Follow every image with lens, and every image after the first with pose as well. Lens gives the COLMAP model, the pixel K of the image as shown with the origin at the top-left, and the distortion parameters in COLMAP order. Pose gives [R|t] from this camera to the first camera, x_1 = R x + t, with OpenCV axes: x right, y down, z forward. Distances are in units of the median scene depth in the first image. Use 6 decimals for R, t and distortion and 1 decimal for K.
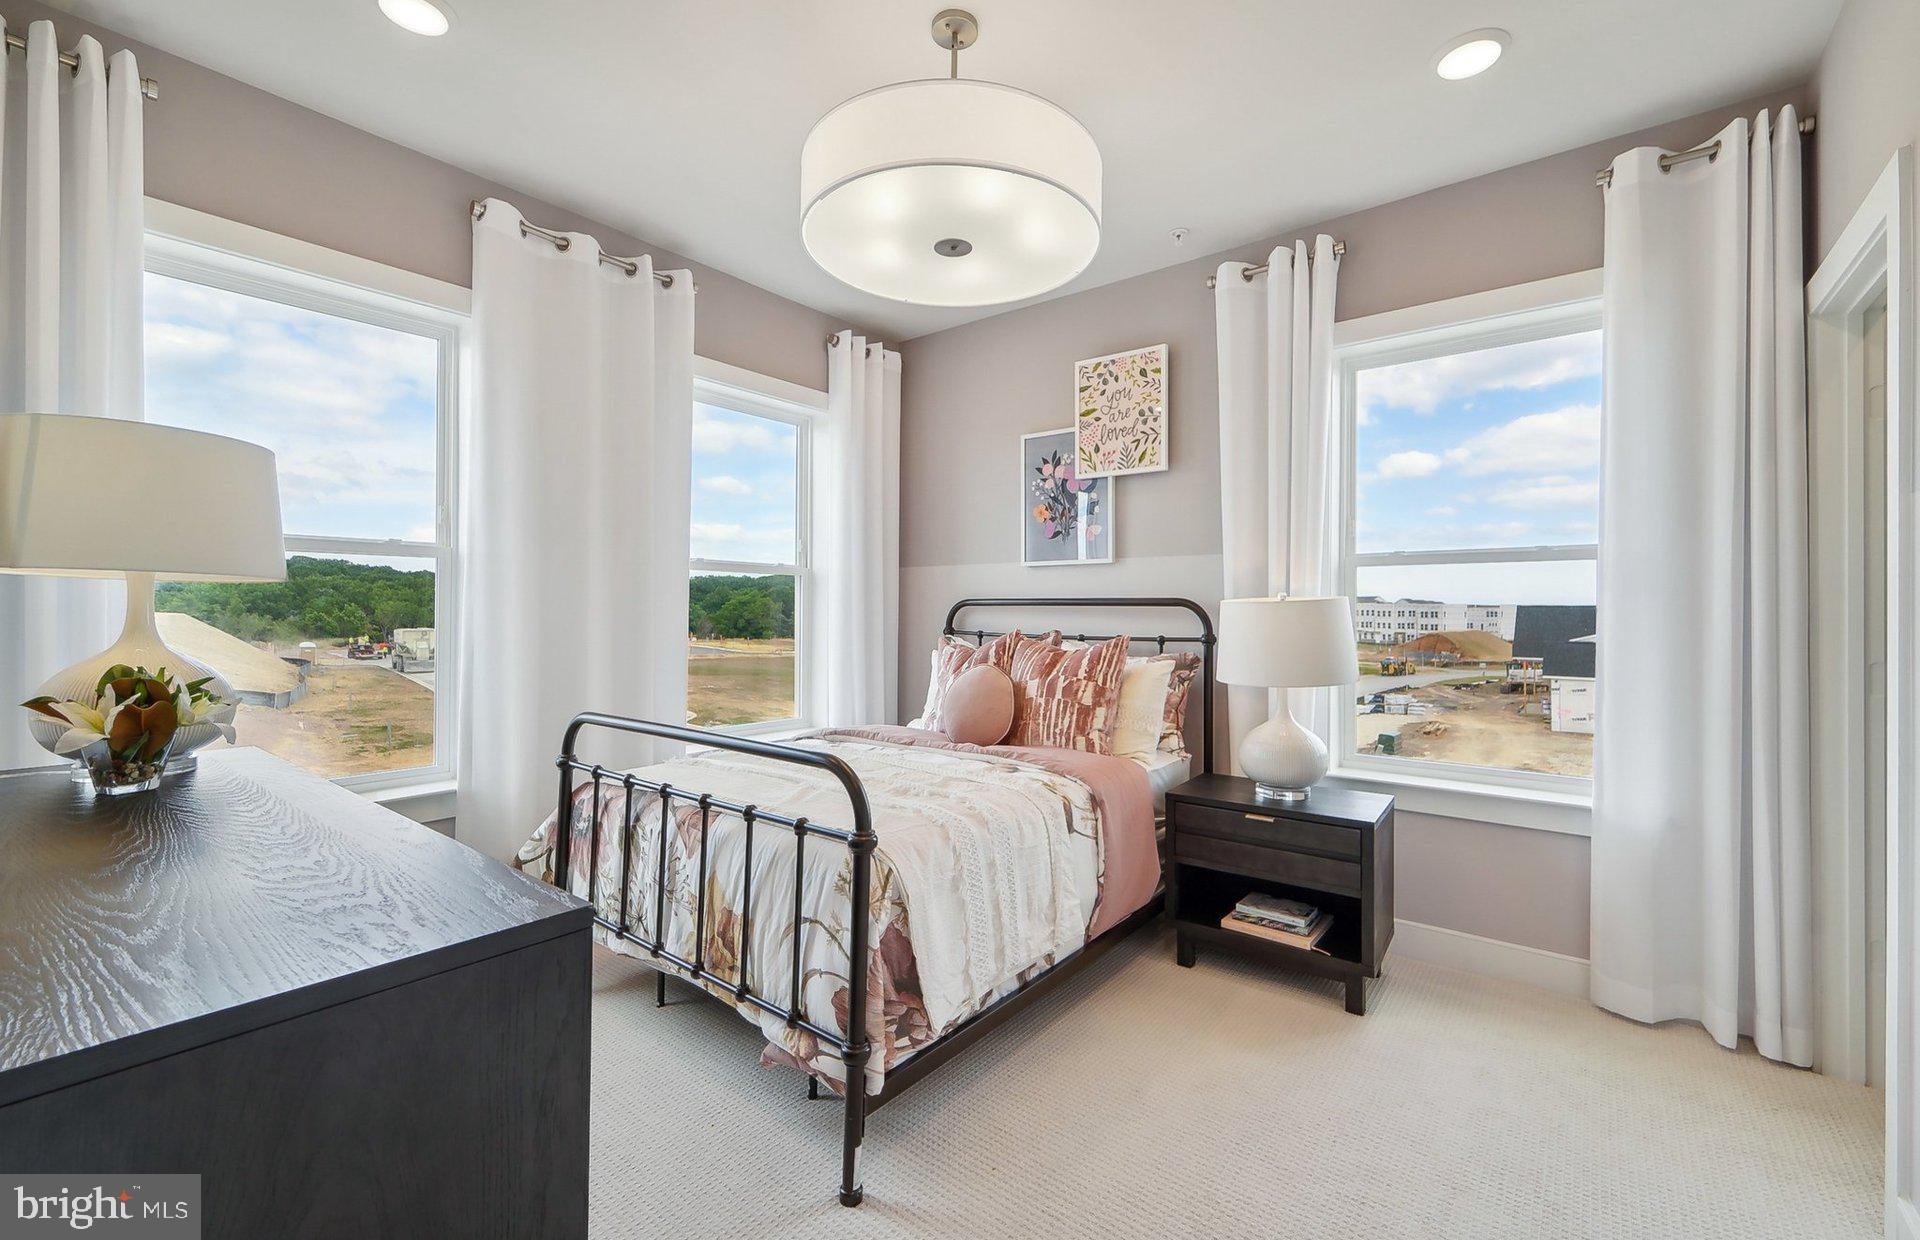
lens RADIAL K [[795.3, 0, 963.5], [0, 795.3, 602.0], [0, 0, 1]] dist [-0.000091, -0.000012]
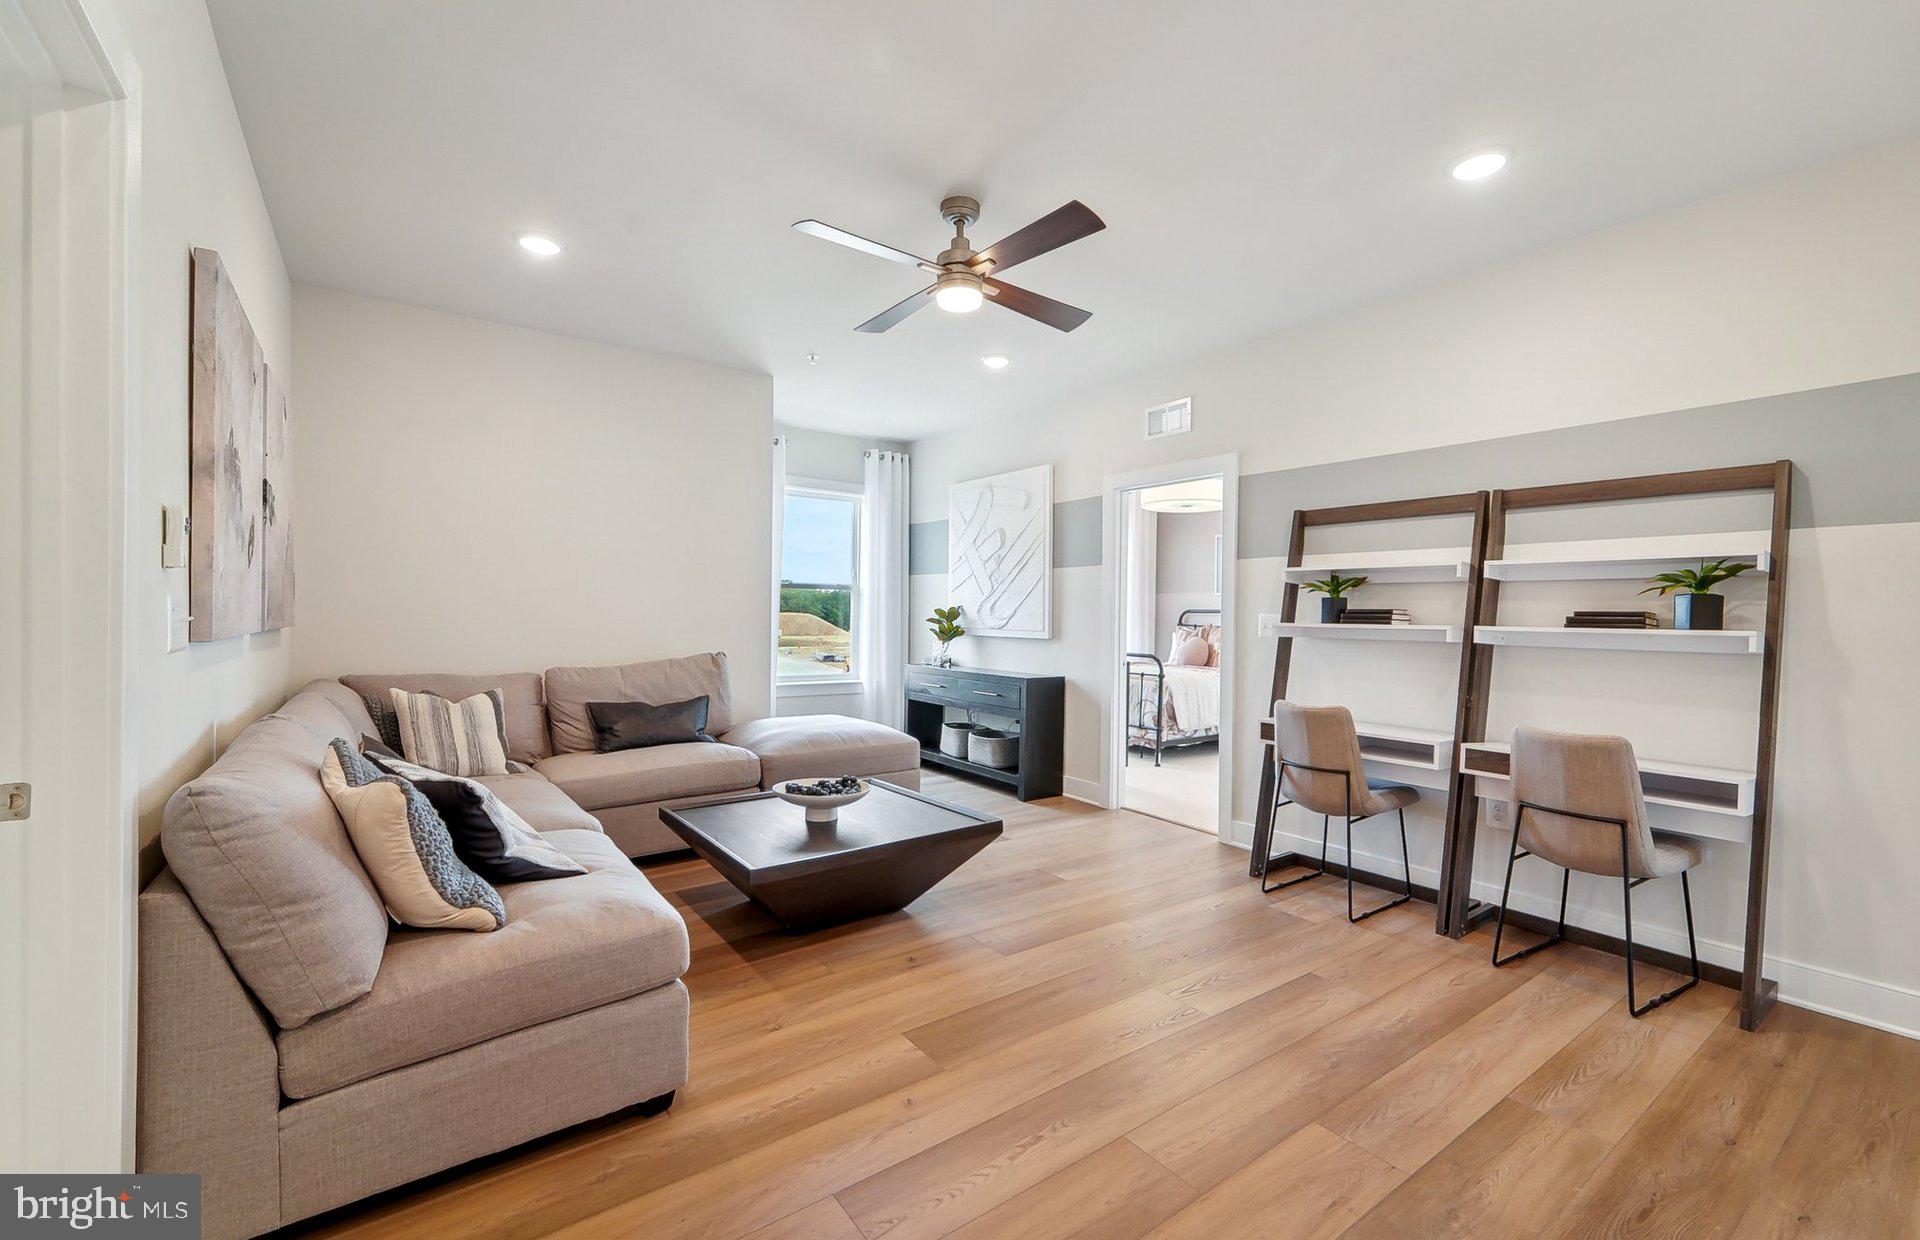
lens RADIAL K [[795.3, 0, 963.5], [0, 795.3, 602.0], [0, 0, 1]] dist [-0.000091, -0.000012]
pose [[0.965276, 0.011734, -0.260970, -0.032516], [-0.012358, 0.999923, -0.000751, -0.021281], [0.260941, 0.003950, 0.965347, -1.743298]]
